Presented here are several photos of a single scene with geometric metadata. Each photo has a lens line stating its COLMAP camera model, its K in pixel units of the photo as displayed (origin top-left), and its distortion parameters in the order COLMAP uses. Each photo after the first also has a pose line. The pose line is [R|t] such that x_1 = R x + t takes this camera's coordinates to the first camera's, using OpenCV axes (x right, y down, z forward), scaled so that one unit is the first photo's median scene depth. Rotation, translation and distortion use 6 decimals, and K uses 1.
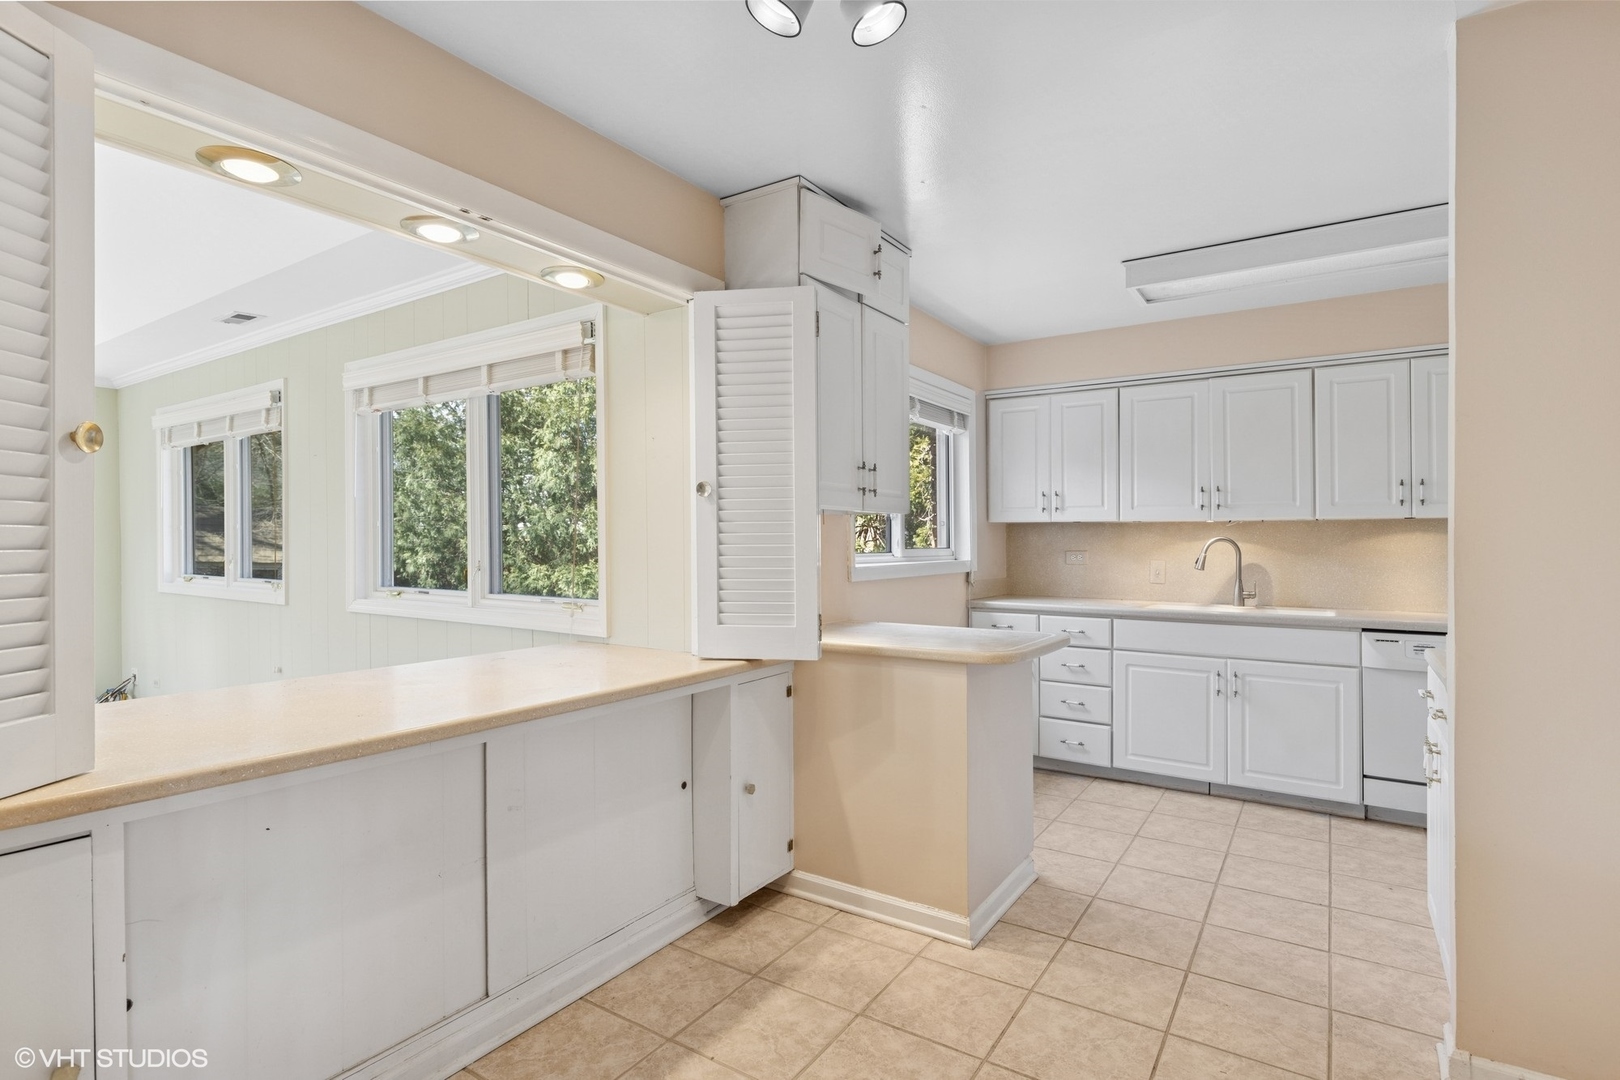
lens RADIAL K [[795.5, 0, 810.5], [0, 795.5, 537.7], [0, 0, 1]] dist [0.001047, 0.000549]
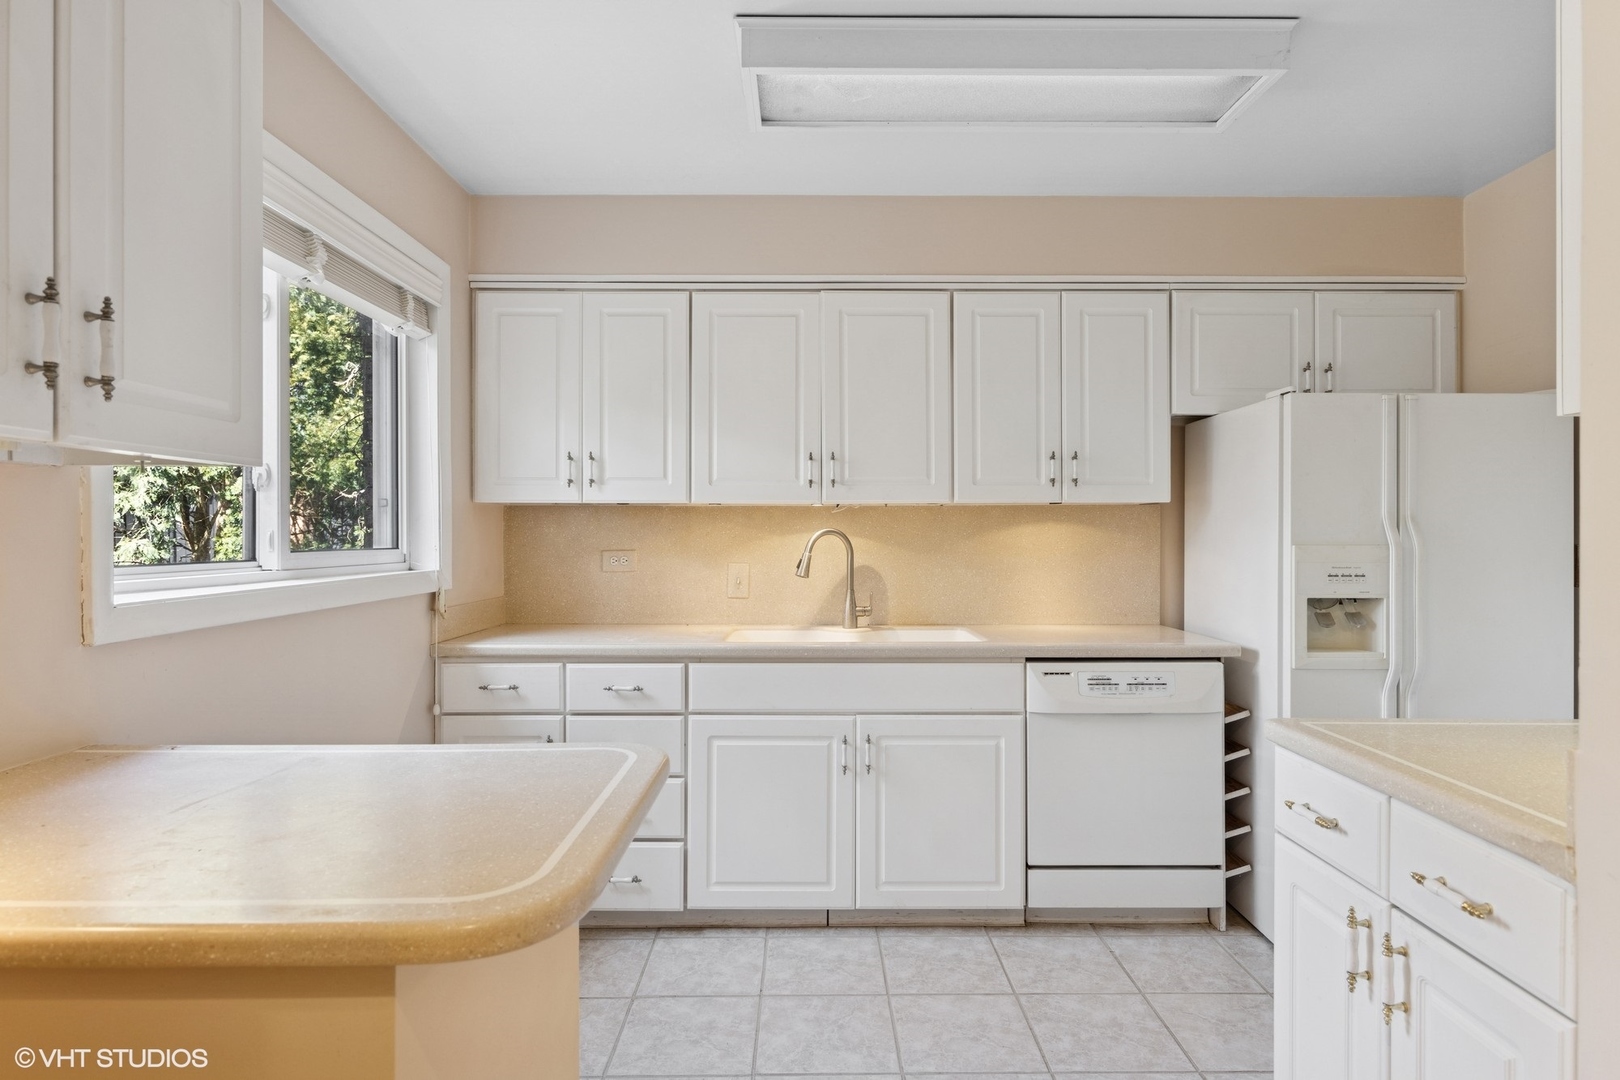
lens RADIAL K [[874.5, 0, 811.8], [0, 874.5, 519.3], [0, 0, 1]] dist [-0.003200, -0.000819]
pose [[0.831356, 0.007470, 0.555690, 0.088194], [-0.000279, 0.999915, -0.013024, 0.001191], [-0.555740, 0.010673, 0.831288, 0.393217]]
